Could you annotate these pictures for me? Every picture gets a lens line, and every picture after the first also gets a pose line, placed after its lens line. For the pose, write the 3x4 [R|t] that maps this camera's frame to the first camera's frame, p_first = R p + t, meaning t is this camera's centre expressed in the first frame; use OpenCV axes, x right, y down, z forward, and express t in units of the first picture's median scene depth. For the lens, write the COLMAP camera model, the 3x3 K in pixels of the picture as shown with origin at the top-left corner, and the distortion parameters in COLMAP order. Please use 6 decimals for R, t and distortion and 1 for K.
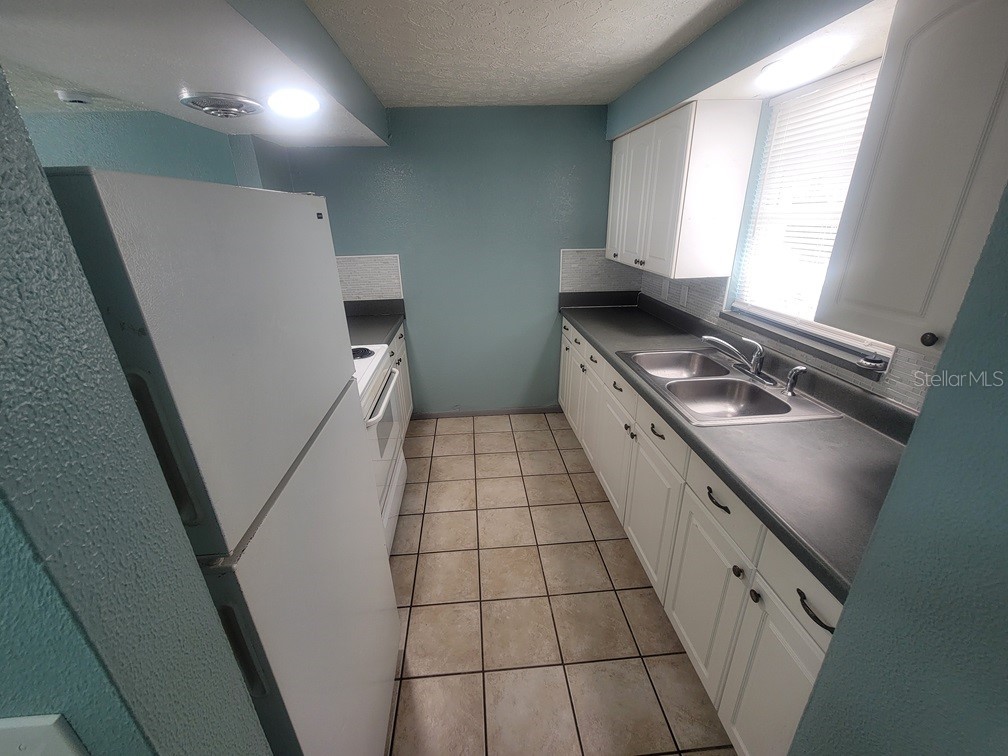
lens RADIAL K [[412.3, 0, 501.3], [0, 412.3, 384.6], [0, 0, 1]] dist [0.001277, -0.000171]
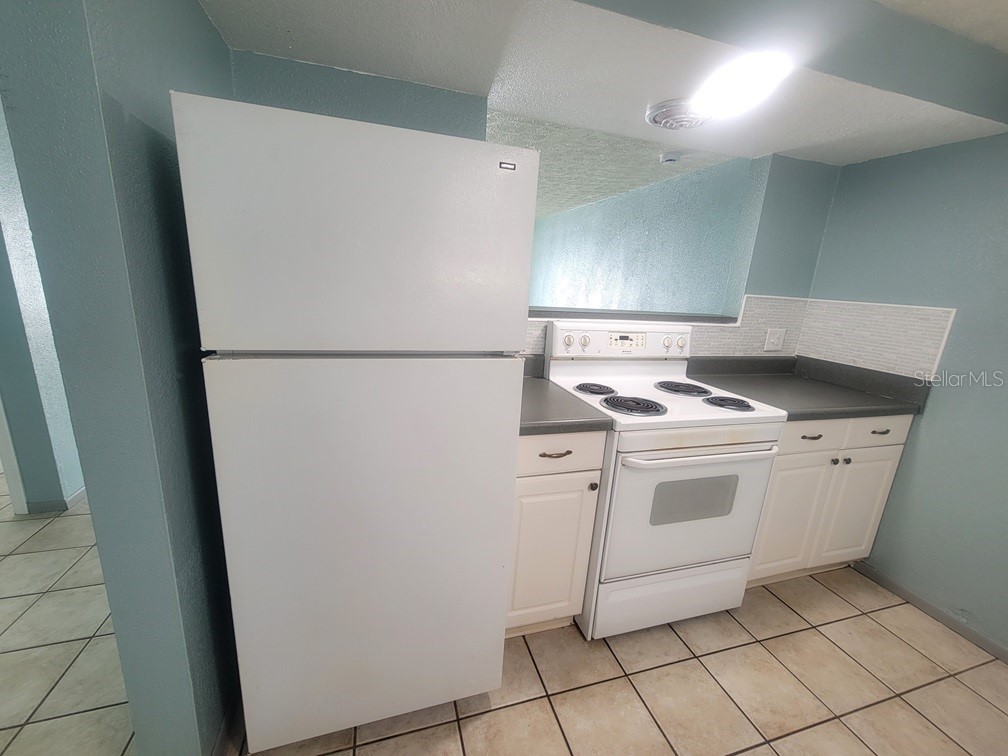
lens RADIAL K [[412.3, 0, 501.3], [0, 412.3, 384.6], [0, 0, 1]] dist [0.001277, -0.000171]
pose [[0.211397, 0.281185, -0.936080, 0.230682], [-0.433403, 0.885387, 0.168081, -0.046617], [0.876055, 0.370168, 0.309035, 0.346086]]
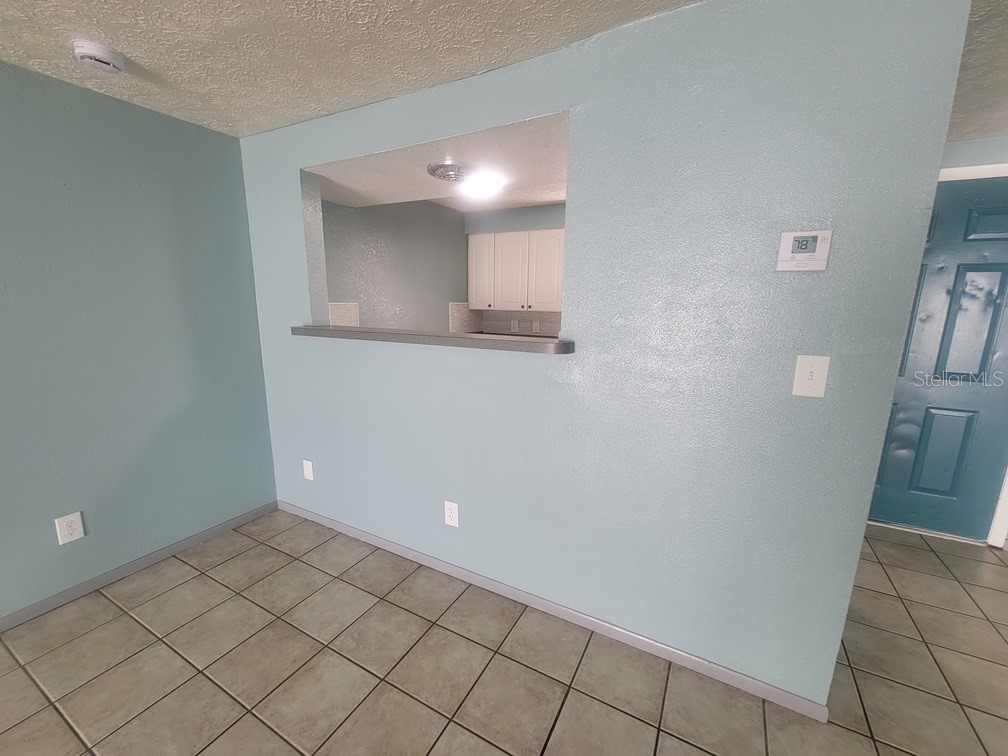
lens RADIAL K [[412.3, 0, 501.3], [0, 412.3, 384.6], [0, 0, 1]] dist [0.001277, -0.000171]
pose [[0.546795, -0.139897, 0.825496, -1.145674], [0.300251, 0.953128, -0.037354, 0.042233], [-0.781578, 0.268282, 0.563170, 0.203936]]
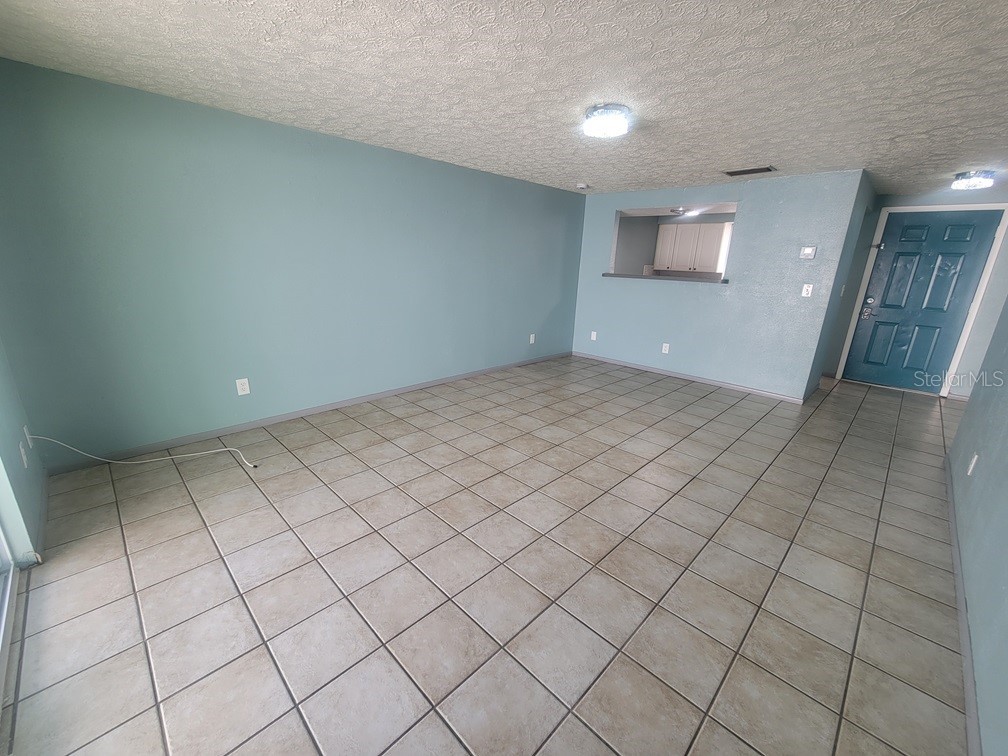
lens RADIAL K [[412.3, 0, 501.3], [0, 412.3, 384.6], [0, 0, 1]] dist [0.001277, -0.000171]
pose [[0.758694, -0.141648, 0.635861, -2.567102], [0.201024, 0.979346, -0.021691, 0.283232], [-0.619655, 0.144280, 0.771499, -0.272445]]
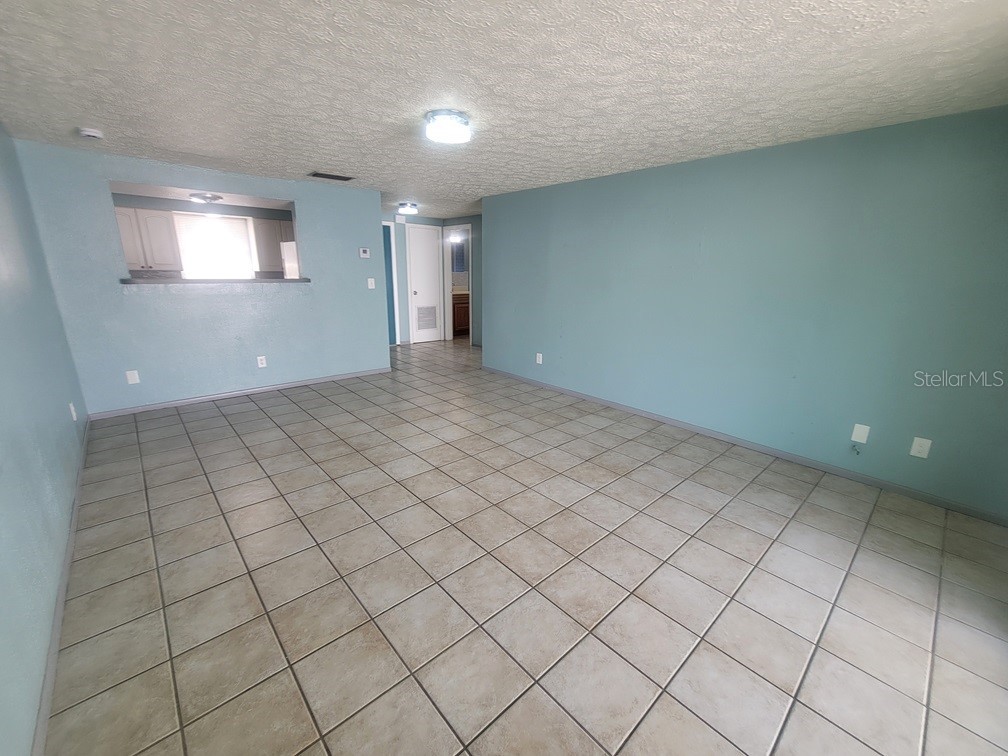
lens RADIAL K [[412.3, 0, 501.3], [0, 412.3, 384.6], [0, 0, 1]] dist [0.001277, -0.000171]
pose [[-0.611856, -0.199878, 0.765298, -2.607726], [0.301217, 0.835759, 0.459103, -0.205216], [-0.731369, 0.511426, -0.451157, 0.906163]]
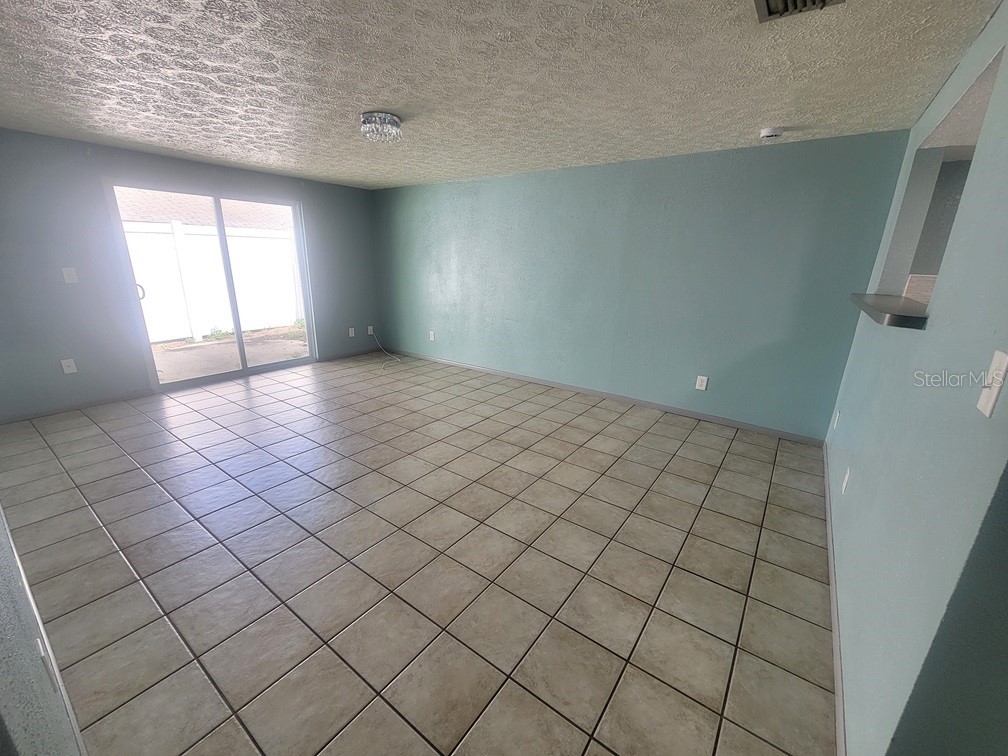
lens RADIAL K [[412.3, 0, 501.3], [0, 412.3, 384.6], [0, 0, 1]] dist [0.001277, -0.000171]
pose [[0.755490, 0.231362, -0.612949, -0.624981], [-0.291582, 0.956544, 0.001665, 0.241091], [0.586698, 0.177467, 0.790121, -0.299227]]
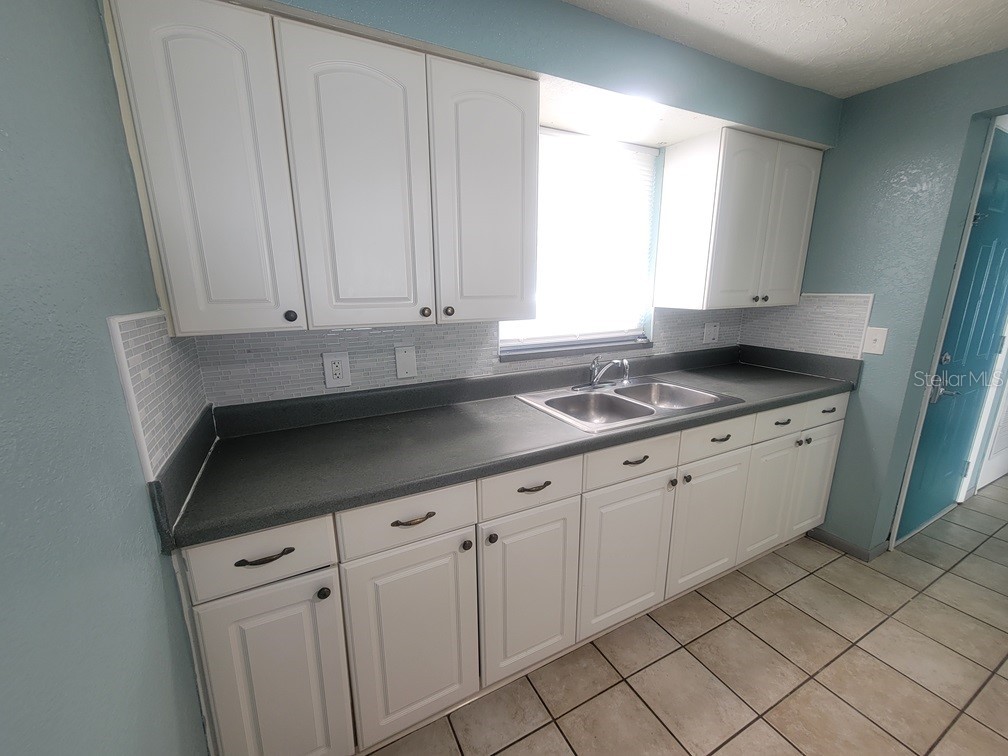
lens RADIAL K [[412.3, 0, 501.3], [0, 412.3, 384.6], [0, 0, 1]] dist [0.001277, -0.000171]
pose [[-0.385213, -0.187965, 0.903482, -0.205427], [0.371102, 0.864834, 0.338149, -0.358274], [-0.844922, 0.465544, -0.263391, 1.093738]]
